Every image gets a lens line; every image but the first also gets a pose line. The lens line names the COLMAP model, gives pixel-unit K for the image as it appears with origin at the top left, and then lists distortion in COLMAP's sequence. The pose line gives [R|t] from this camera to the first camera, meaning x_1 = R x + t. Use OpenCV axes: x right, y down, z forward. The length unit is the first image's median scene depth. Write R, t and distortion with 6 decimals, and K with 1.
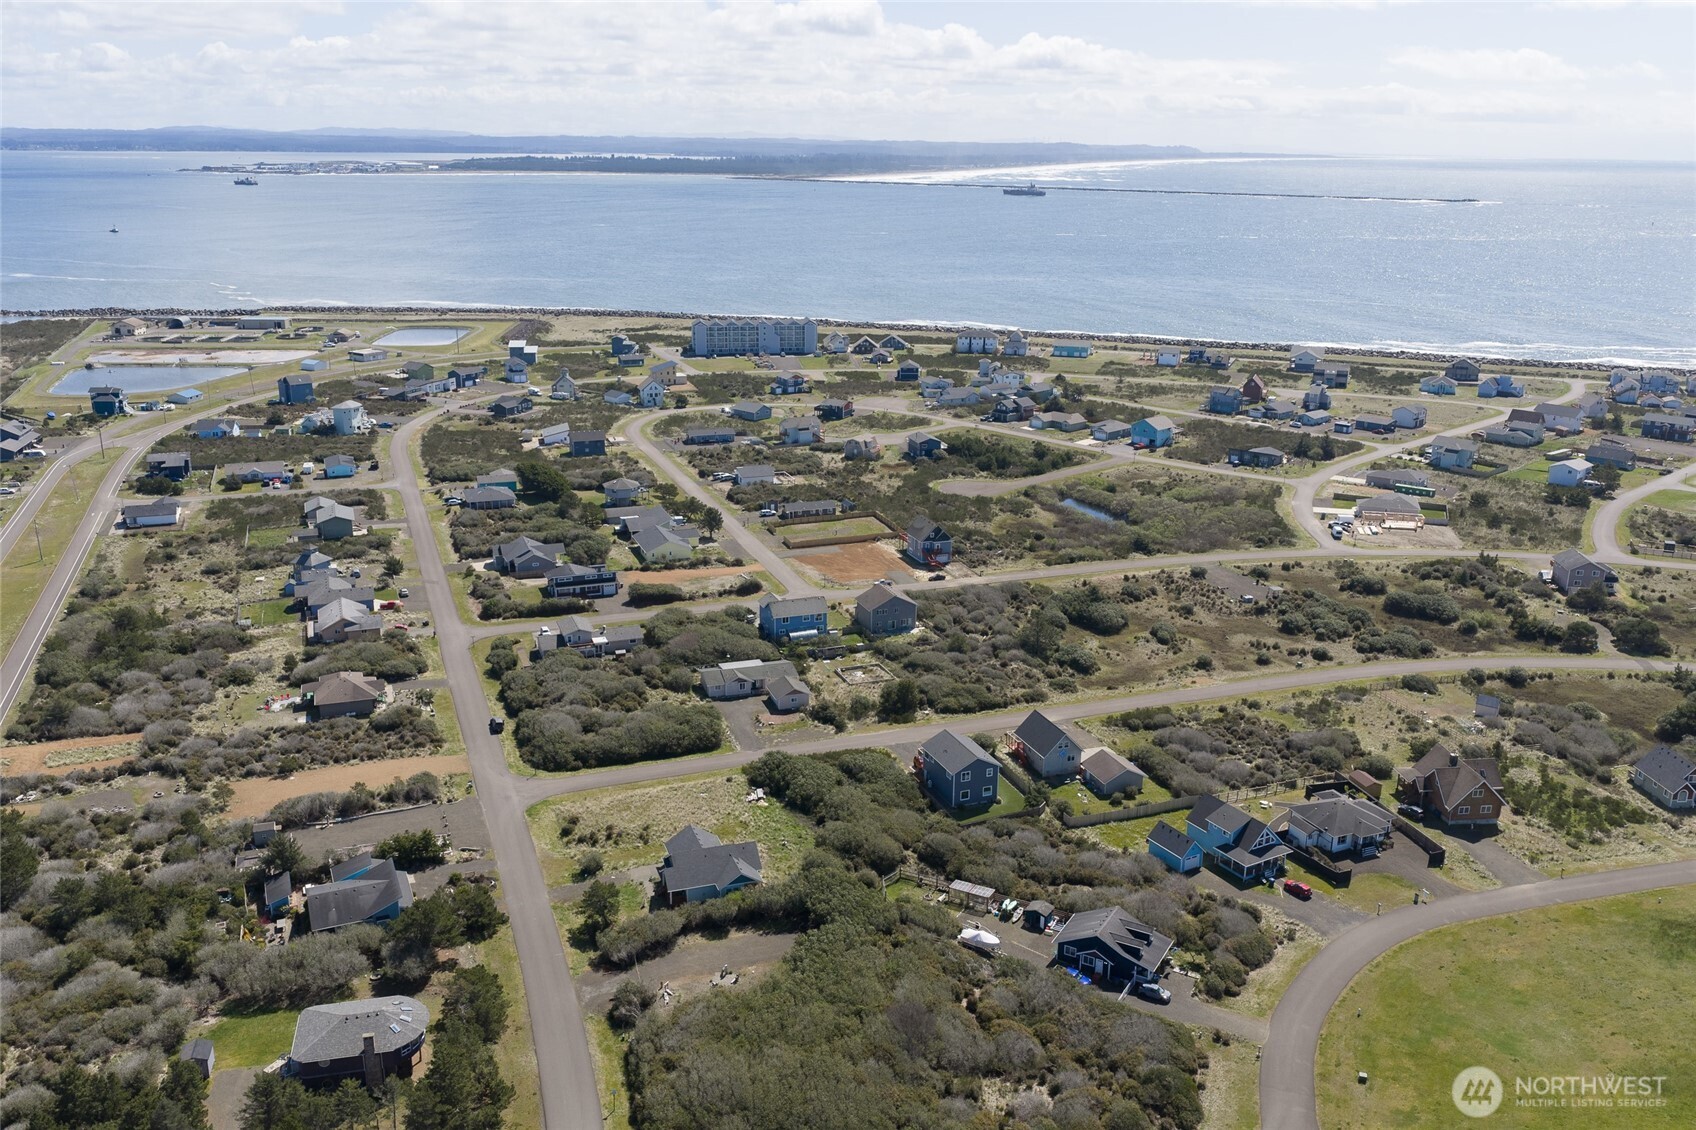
lens RADIAL K [[1396.8, 0, 855.3], [0, 1396.8, 565.4], [0, 0, 1]] dist [0.021630, -0.034137]
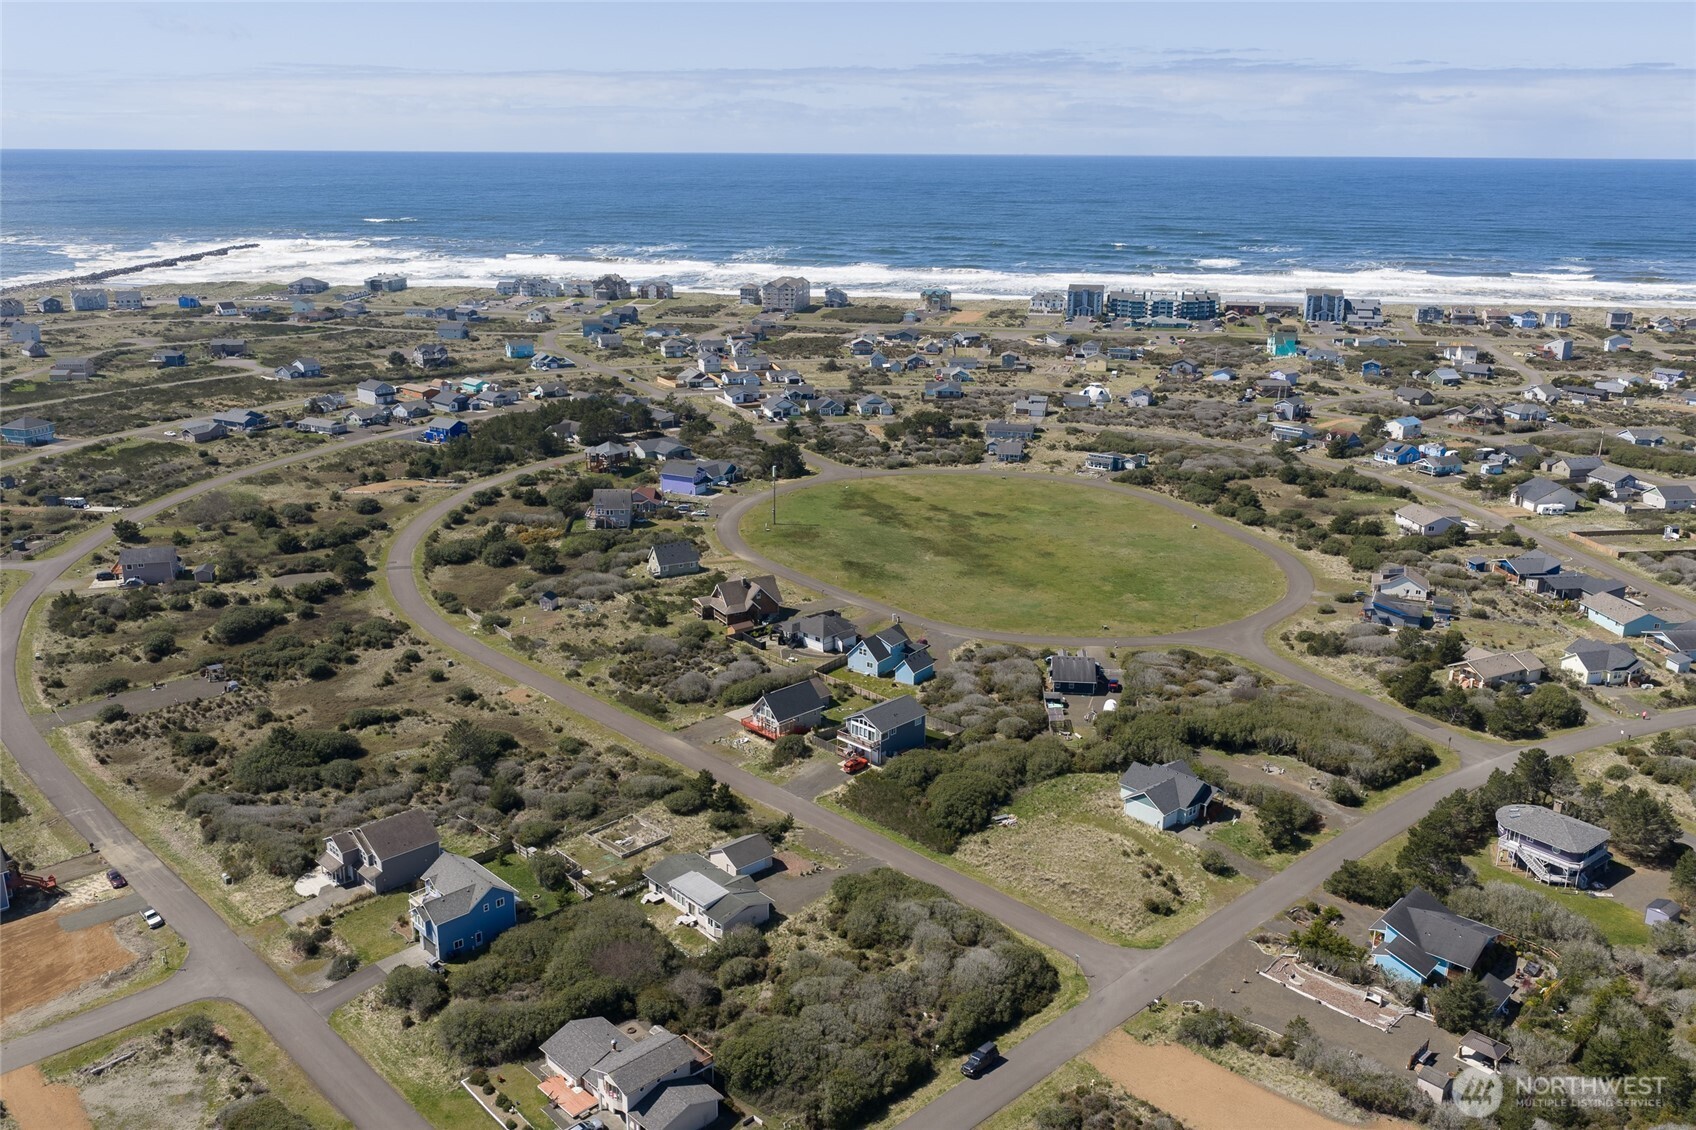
lens RADIAL K [[1396.8, 0, 855.3], [0, 1396.8, 565.4], [0, 0, 1]] dist [0.021630, -0.034137]
pose [[-0.399557, -0.275254, 0.874408, -0.606055], [0.254890, 0.882884, 0.394393, -0.290156], [-0.880560, 0.380461, -0.282603, 0.960606]]
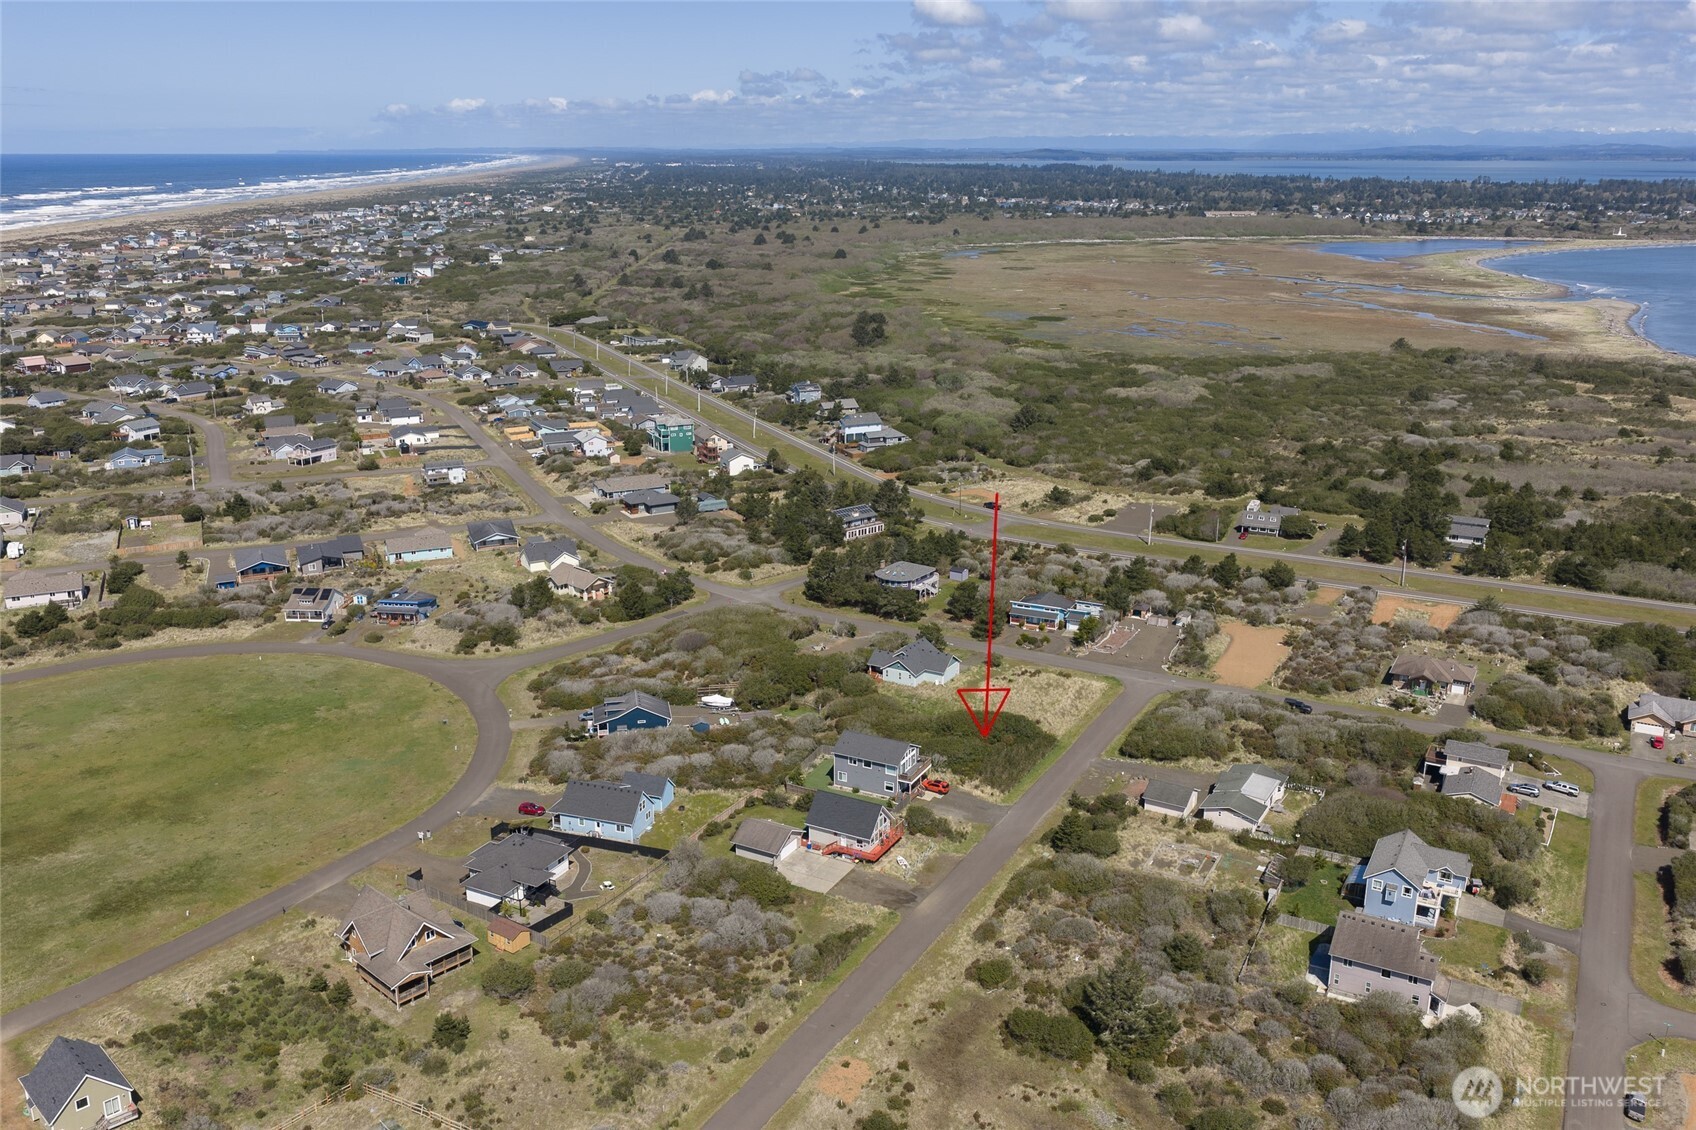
lens RADIAL K [[1396.8, 0, 855.3], [0, 1396.8, 565.4], [0, 0, 1]] dist [0.021630, -0.034137]
pose [[-0.756689, 0.174395, -0.630086, 0.522261], [-0.198750, 0.856789, 0.475827, -0.337899], [0.622832, 0.485283, -0.613662, 1.160205]]
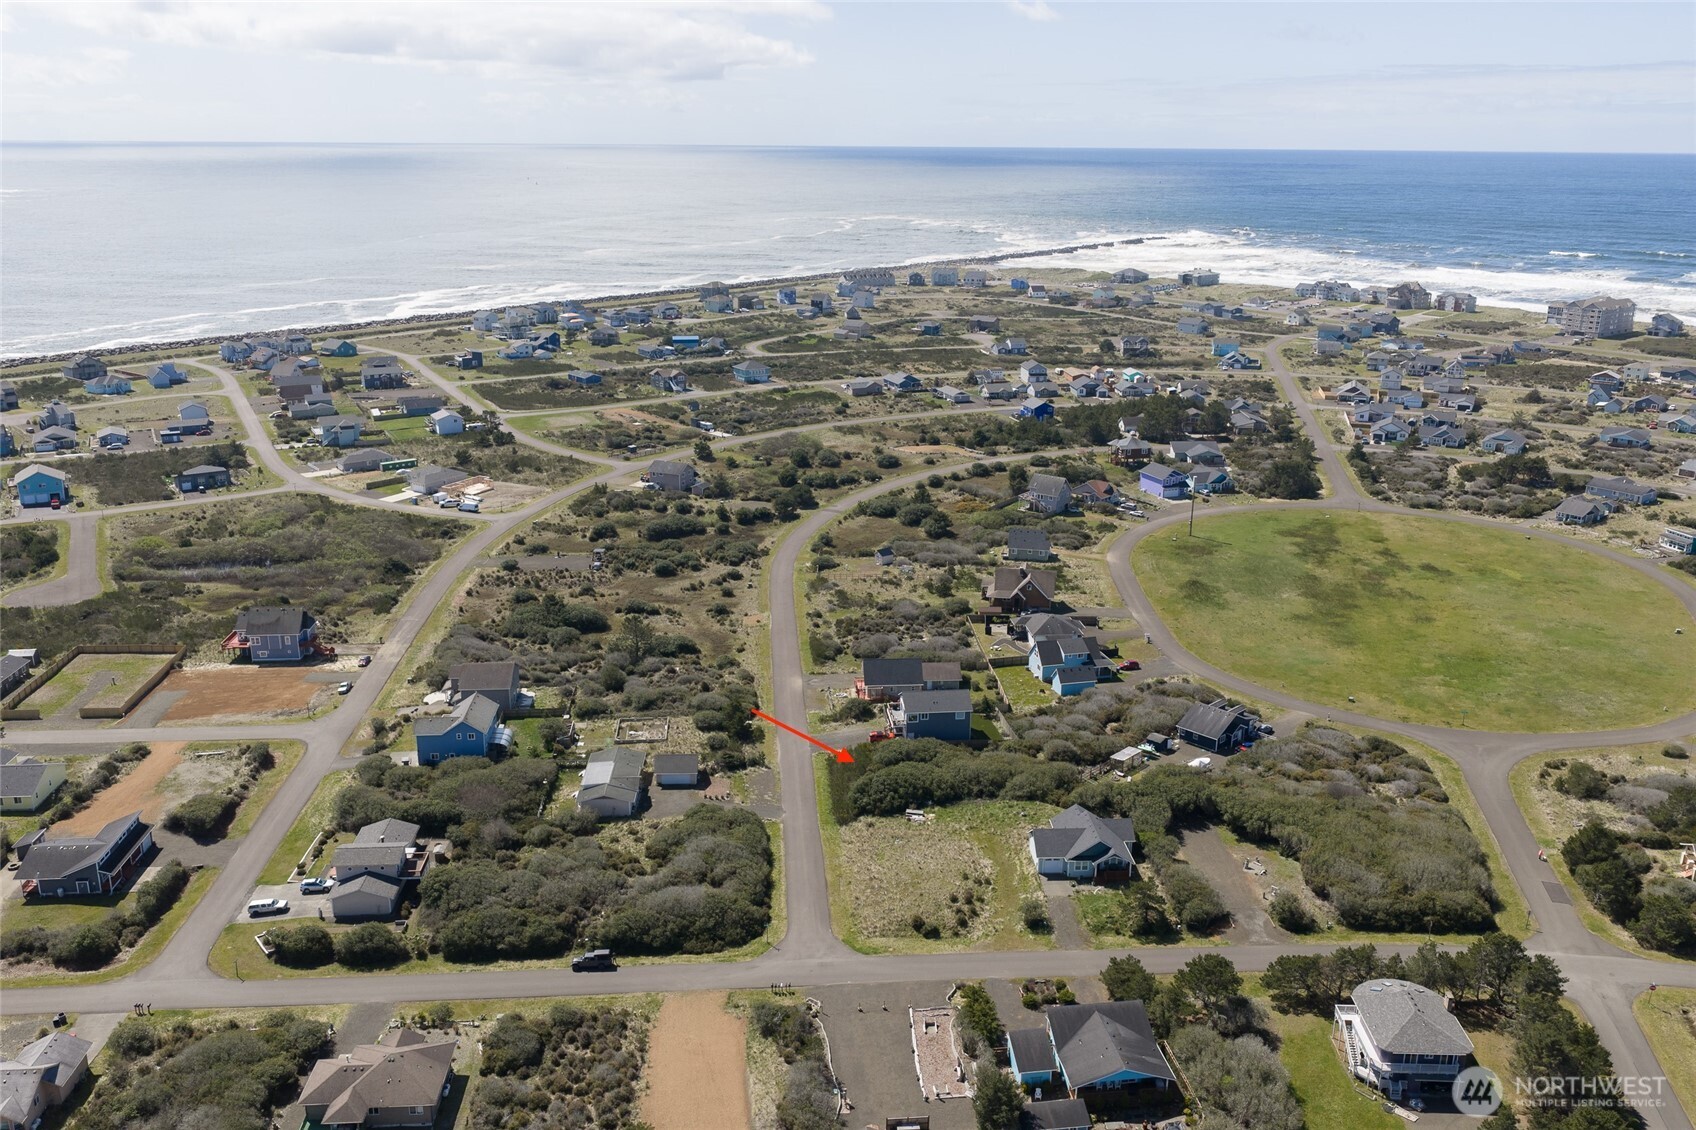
lens RADIAL K [[1396.8, 0, 855.3], [0, 1396.8, 565.4], [0, 0, 1]] dist [0.021630, -0.034137]
pose [[0.279614, -0.288262, 0.915817, -0.680636], [0.273375, 0.938285, 0.211868, -0.158237], [-0.920371, 0.191120, 0.341161, 0.502640]]
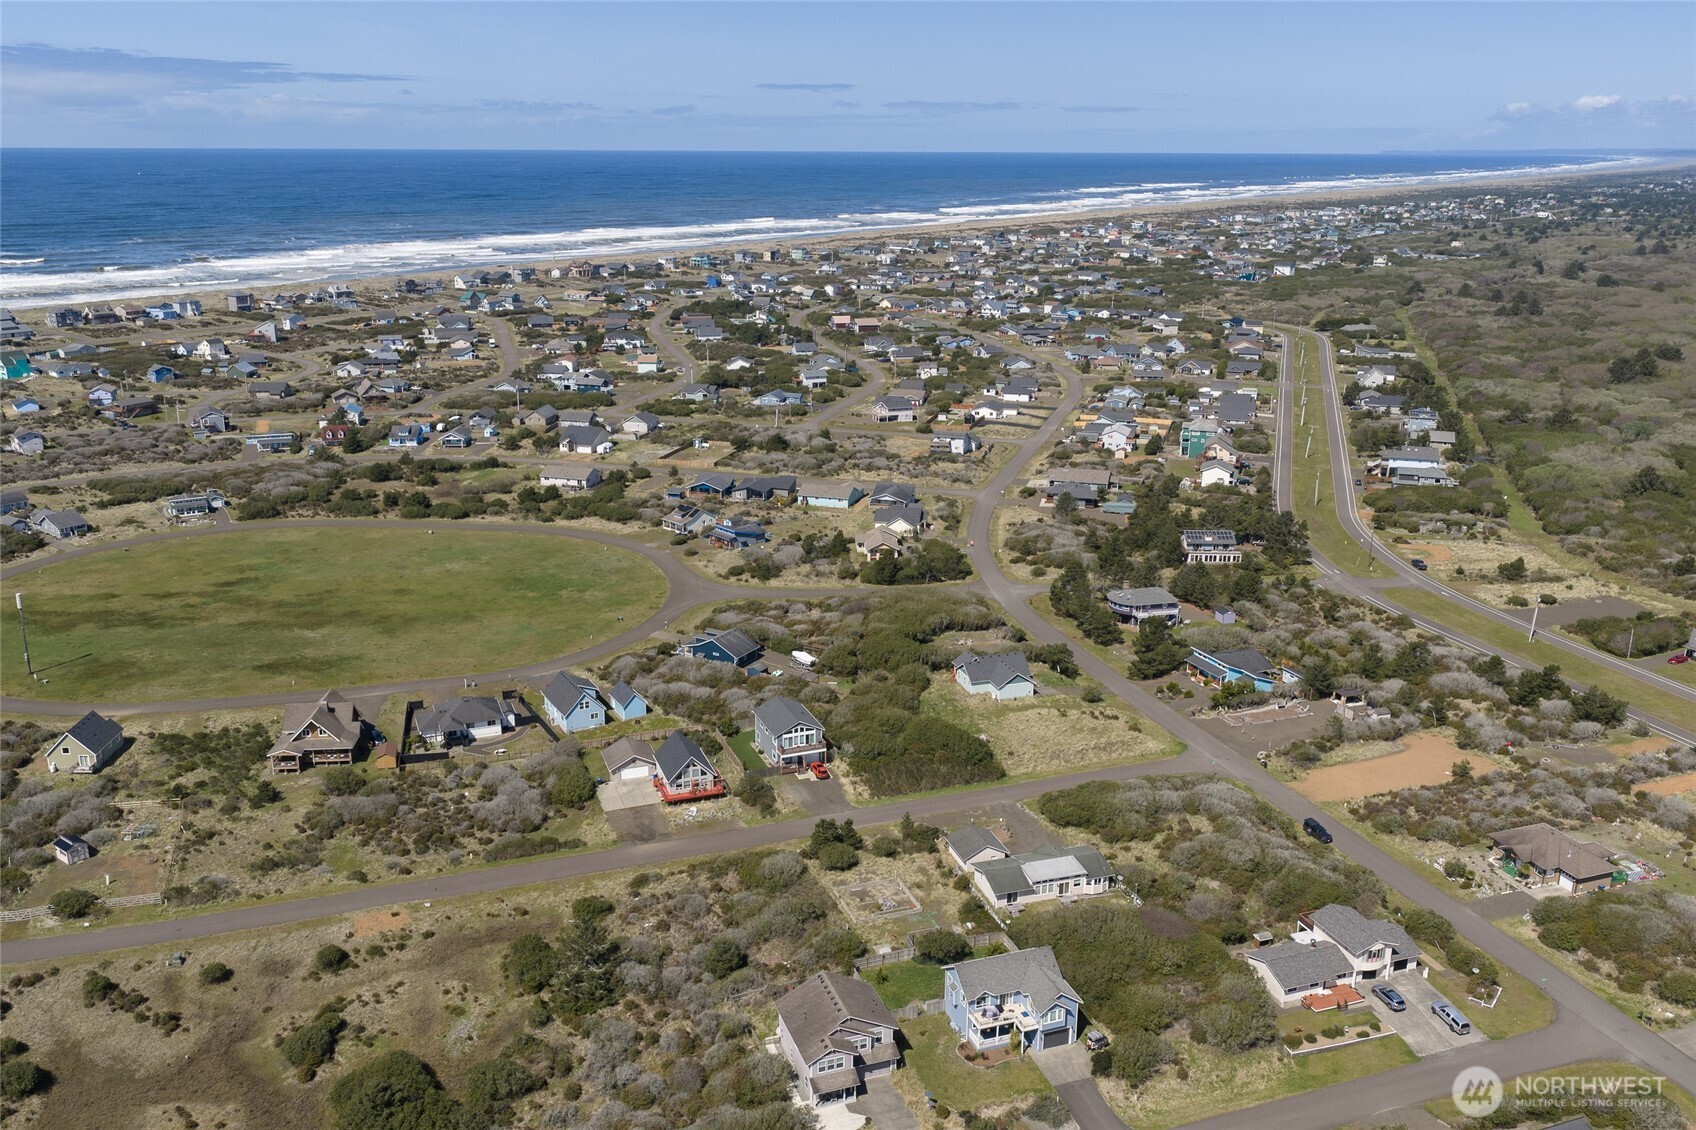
lens RADIAL K [[1396.8, 0, 855.3], [0, 1396.8, 565.4], [0, 0, 1]] dist [0.021630, -0.034137]
pose [[-0.999786, -0.019050, 0.008078, 0.015458], [-0.011427, 0.833778, 0.551982, -0.402748], [-0.017250, 0.551771, -0.833817, 1.358430]]
